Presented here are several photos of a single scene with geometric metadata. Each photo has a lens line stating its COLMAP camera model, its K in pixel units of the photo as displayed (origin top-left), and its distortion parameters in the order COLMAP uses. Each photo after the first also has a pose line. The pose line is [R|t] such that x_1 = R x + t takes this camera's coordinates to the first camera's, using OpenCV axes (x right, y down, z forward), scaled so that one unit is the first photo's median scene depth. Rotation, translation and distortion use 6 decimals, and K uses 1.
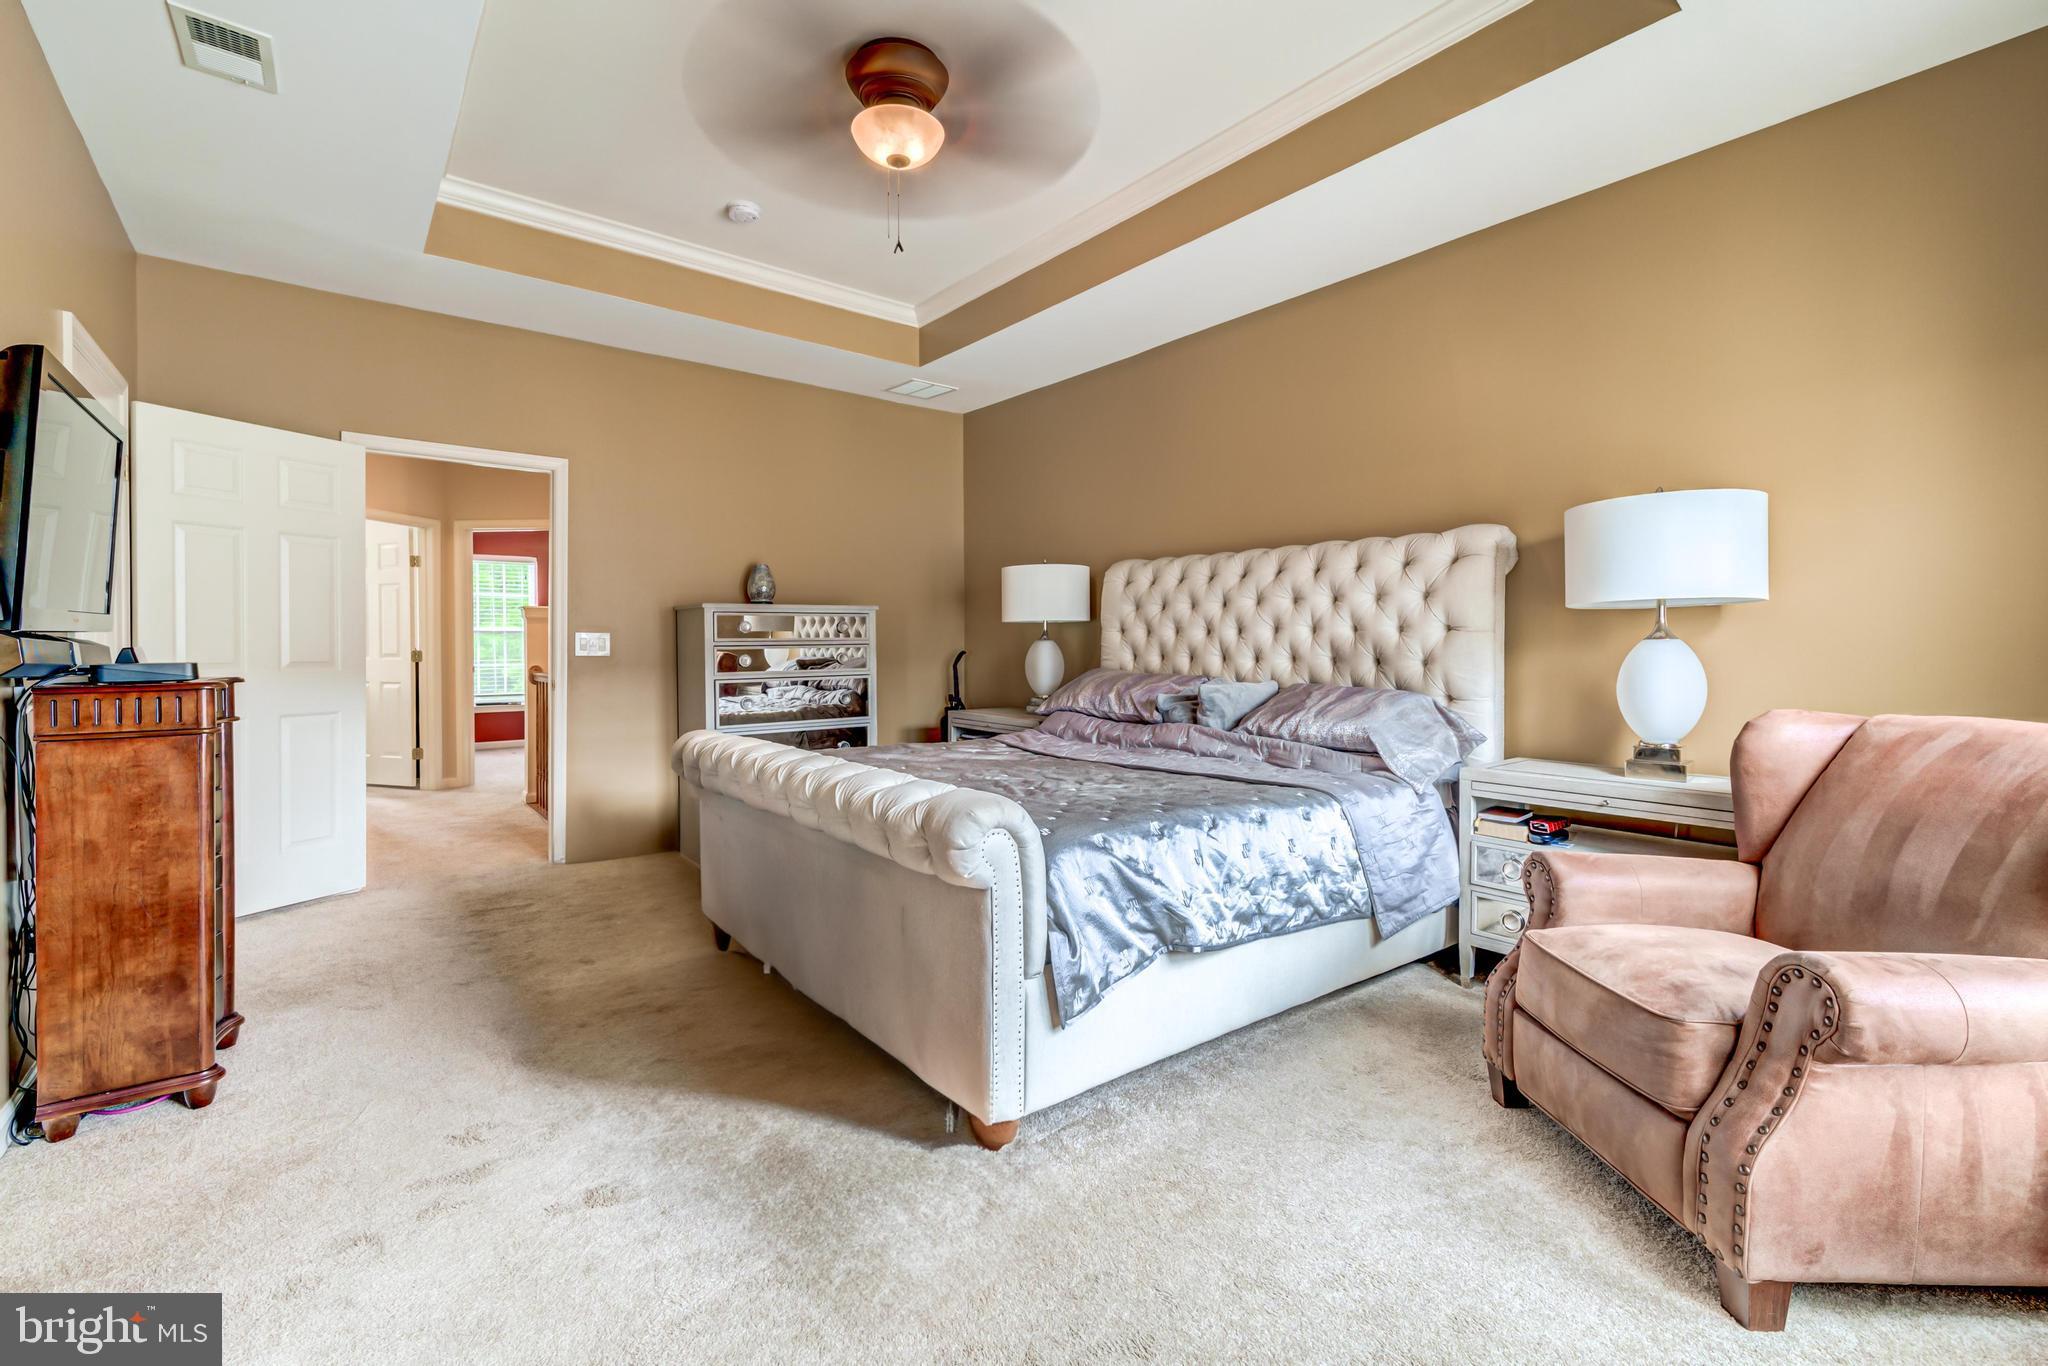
lens RADIAL K [[887.1, 0, 1008.2], [0, 887.1, 674.8], [0, 0, 1]] dist [0.005987, 0.000205]
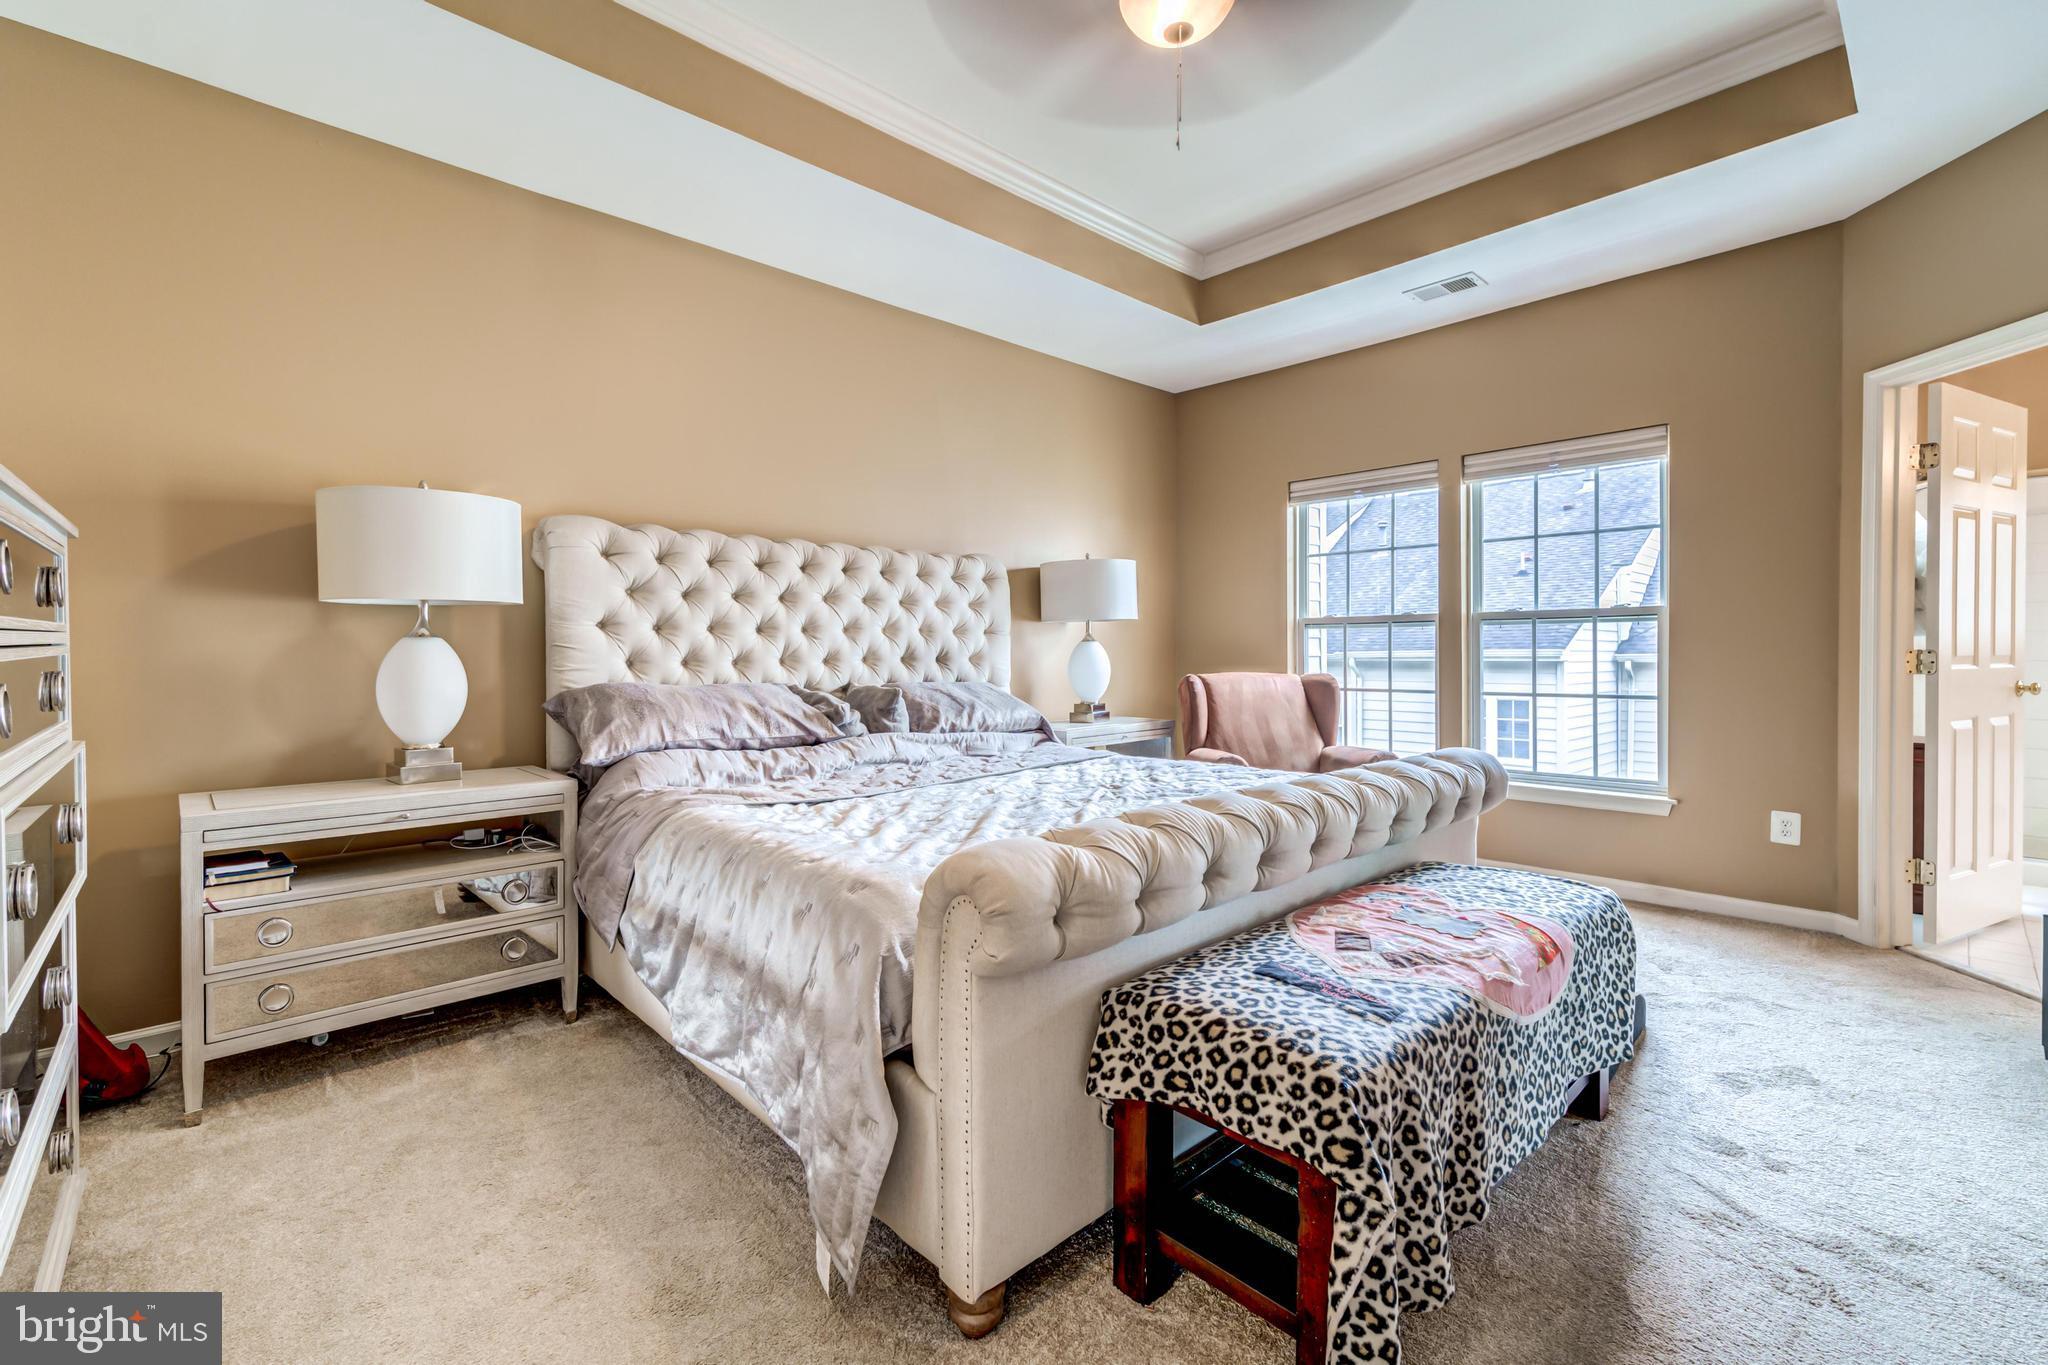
lens RADIAL K [[881.4, 0, 1016.1], [0, 881.4, 649.8], [0, 0, 1]] dist [0.002593, 0.000216]
pose [[-0.097222, -0.004089, 0.995254, -0.750922], [0.033587, 0.999408, 0.007387, -0.033597], [-0.994696, 0.034146, -0.097027, 1.016648]]
